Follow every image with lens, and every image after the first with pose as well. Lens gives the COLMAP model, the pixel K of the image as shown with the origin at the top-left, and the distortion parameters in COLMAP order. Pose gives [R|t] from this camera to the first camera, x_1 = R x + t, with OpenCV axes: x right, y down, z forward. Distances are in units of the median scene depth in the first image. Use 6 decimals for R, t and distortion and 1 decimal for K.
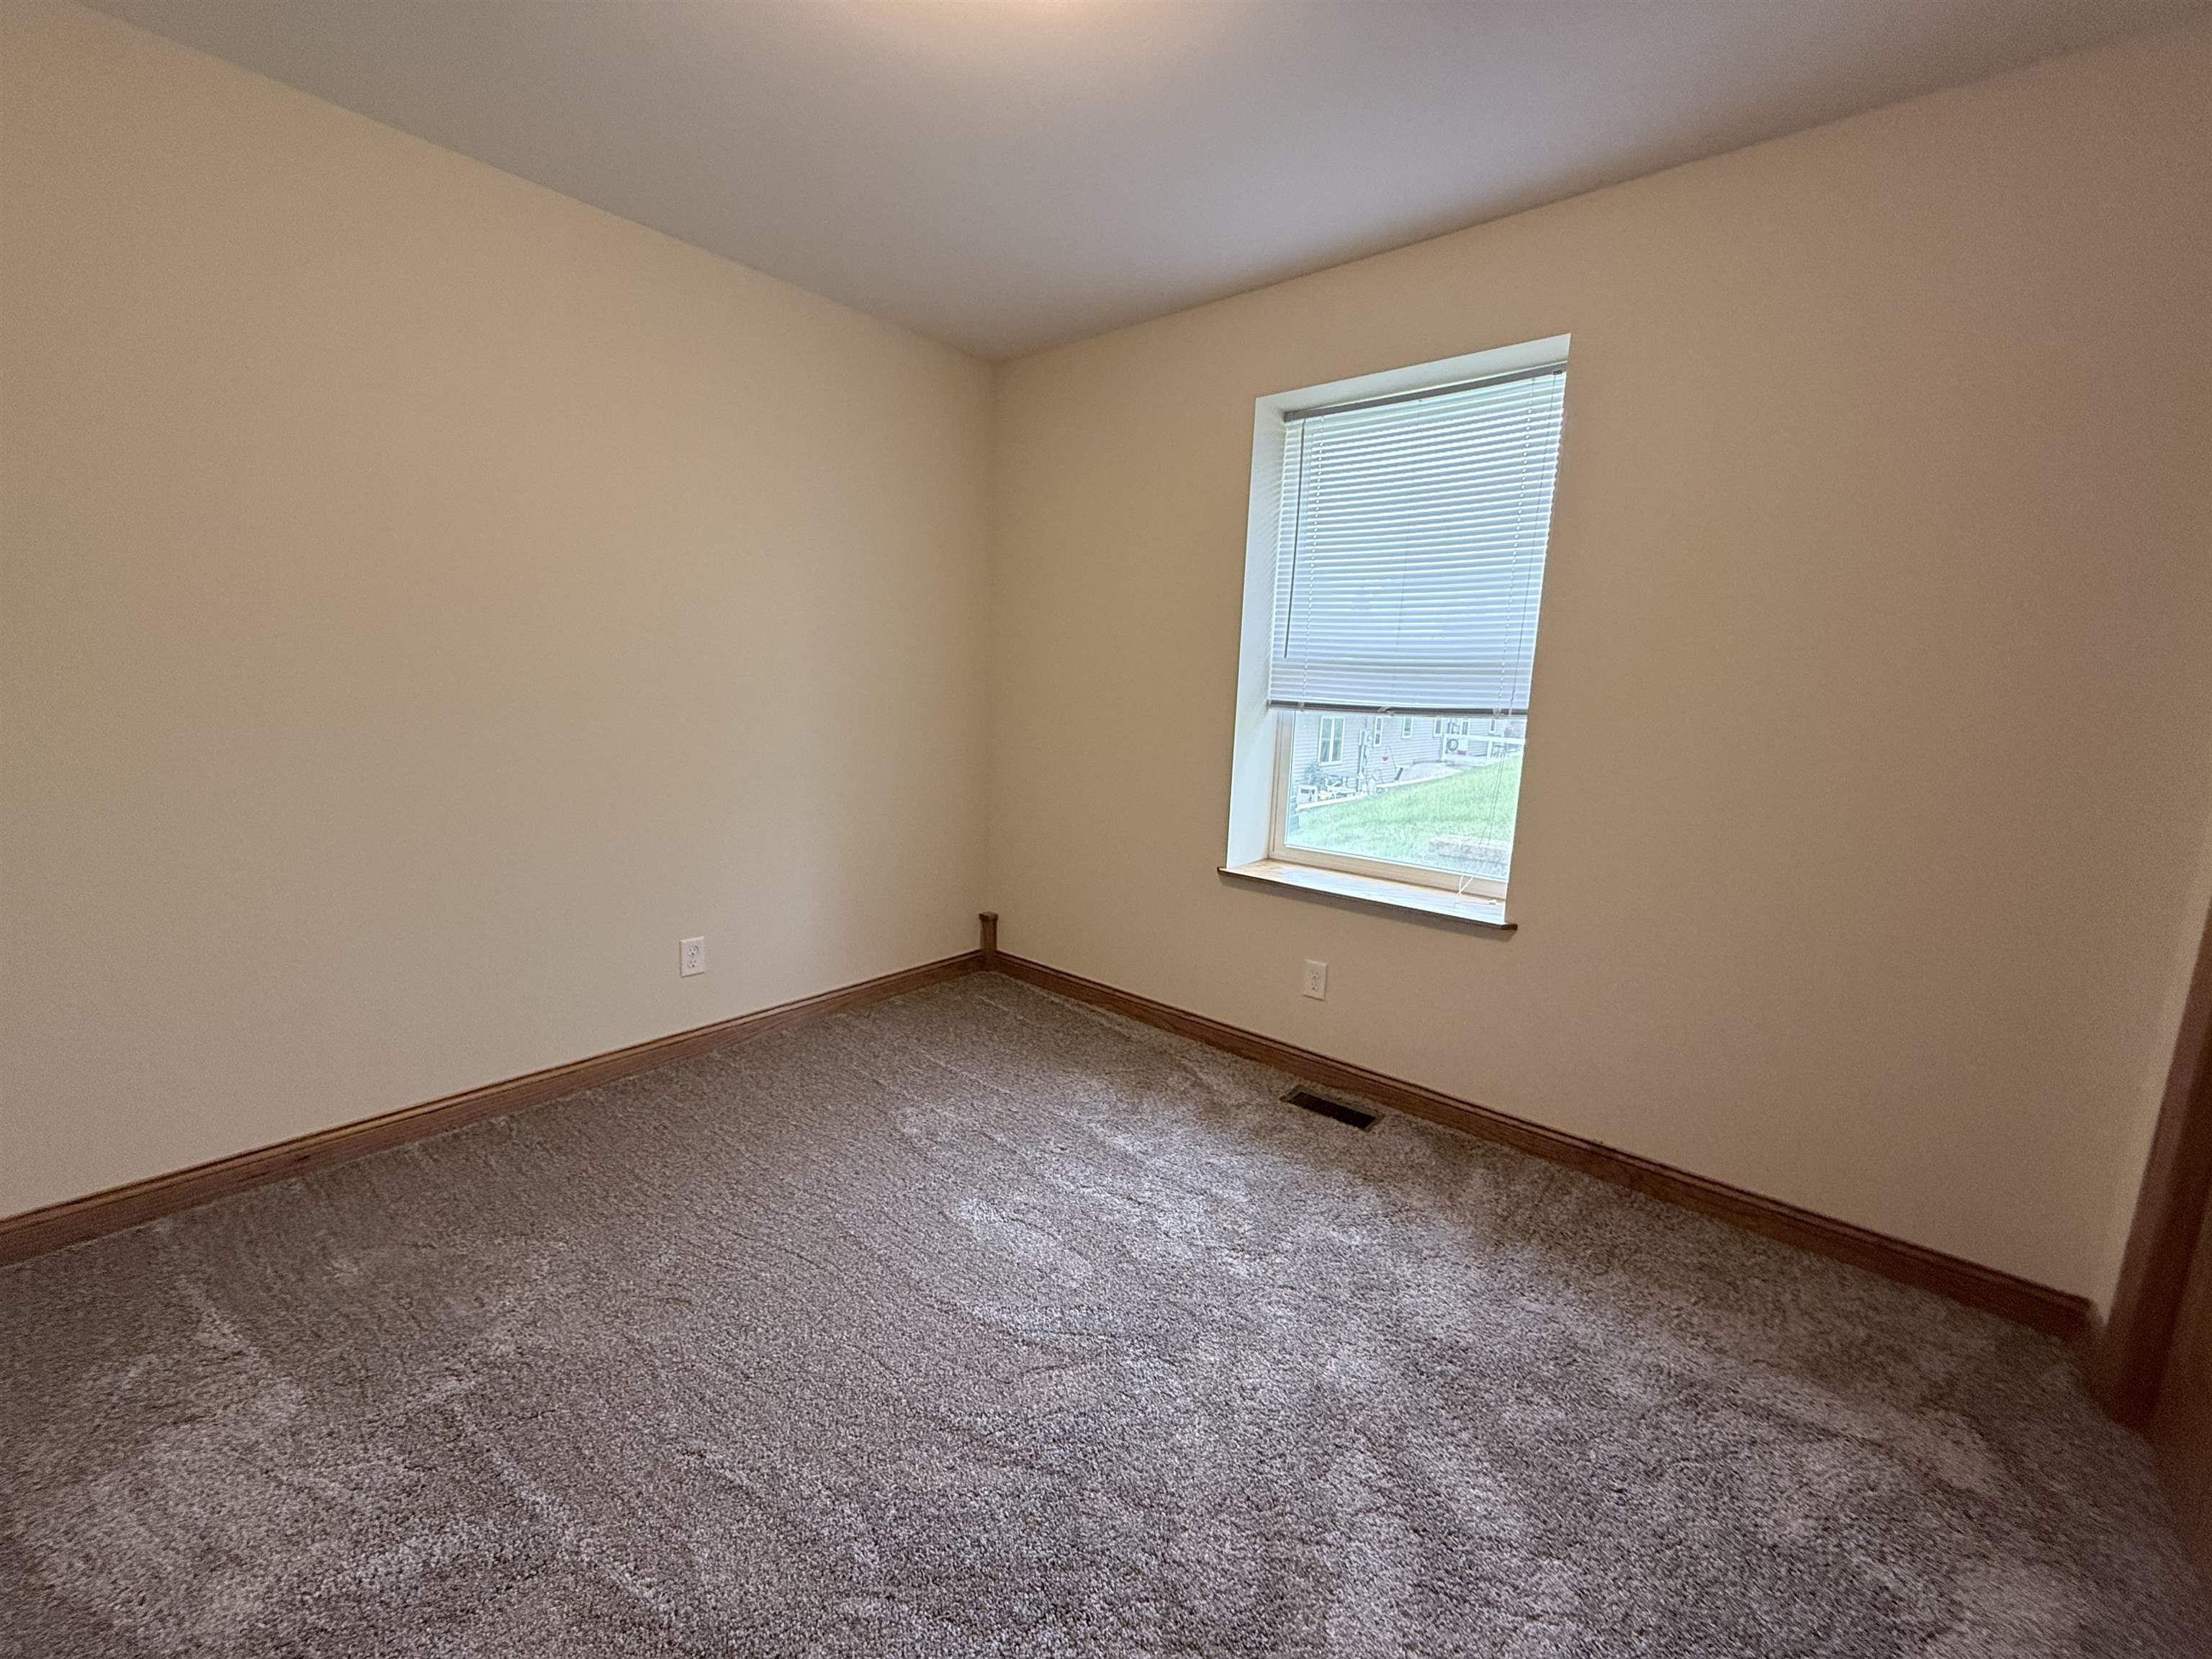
lens RADIAL K [[888.8, 0, 1097.6], [0, 888.8, 831.8], [0, 0, 1]] dist [0.002609, 0.000320]
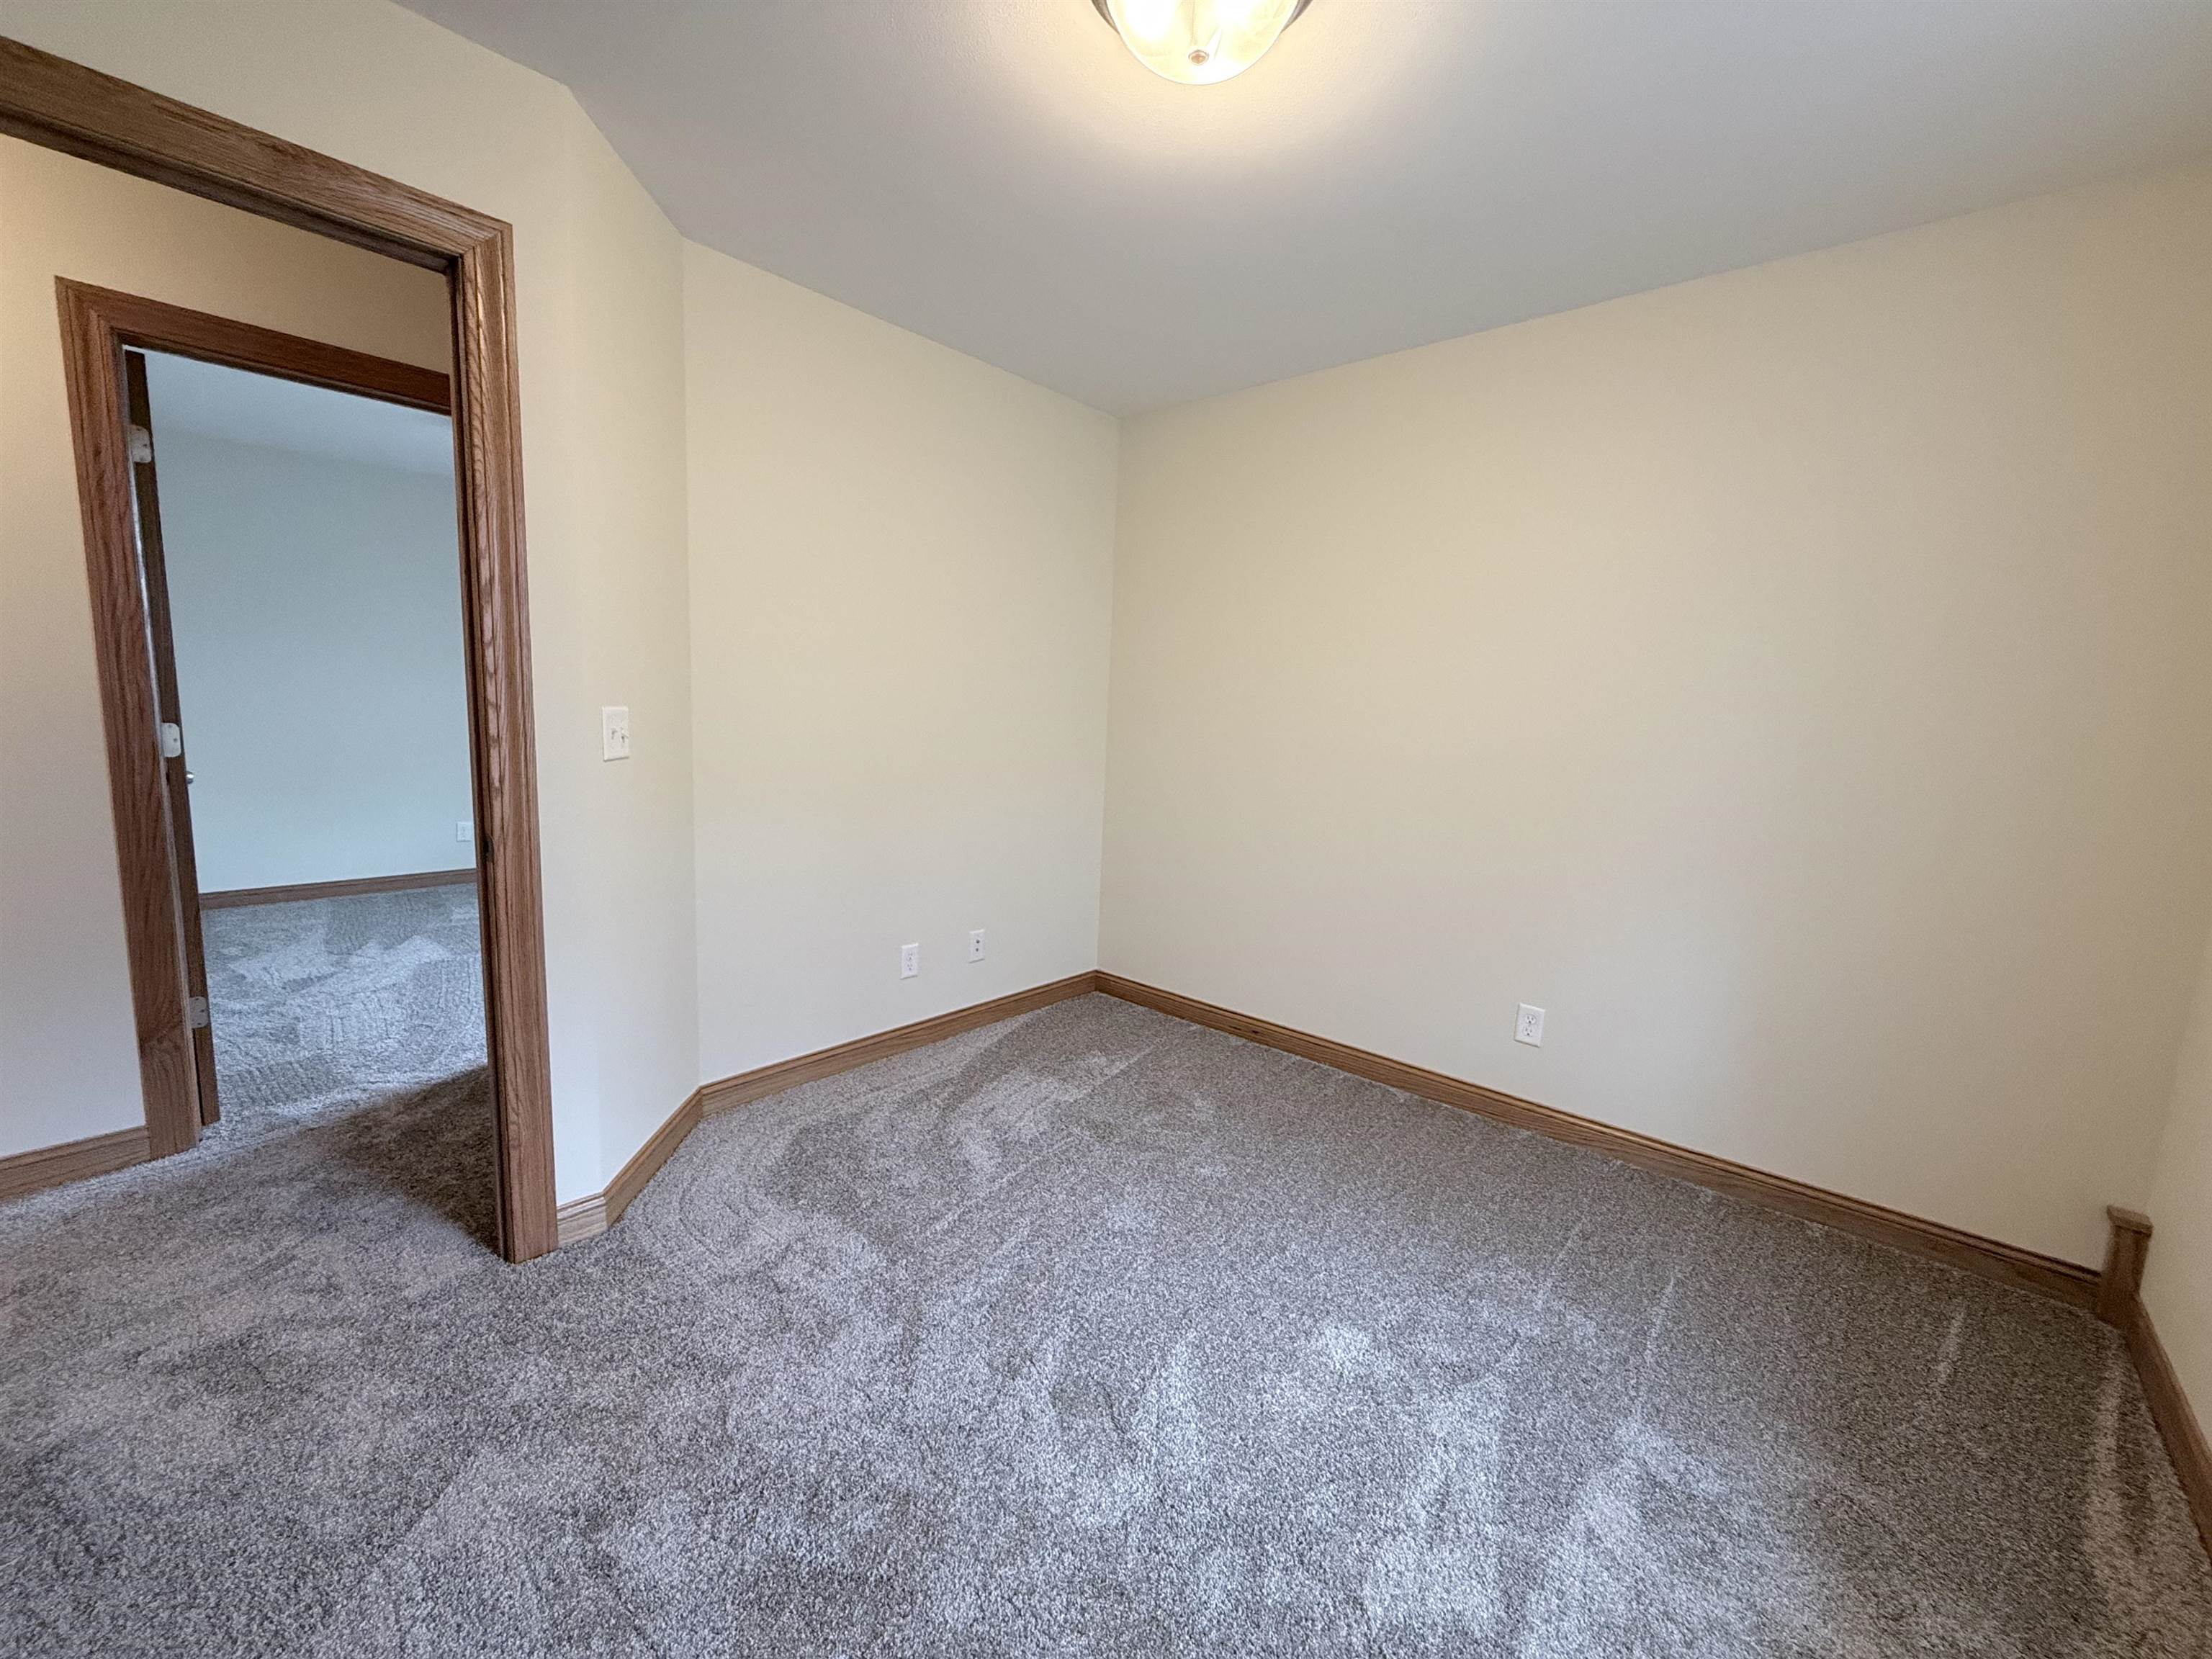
lens RADIAL K [[888.8, 0, 1097.6], [0, 888.8, 831.8], [0, 0, 1]] dist [0.002609, 0.000320]
pose [[-0.032540, 0.109736, -0.993428, 0.466343], [-0.201462, 0.972833, 0.114060, -0.075039], [0.978956, 0.203850, -0.009548, 0.465661]]
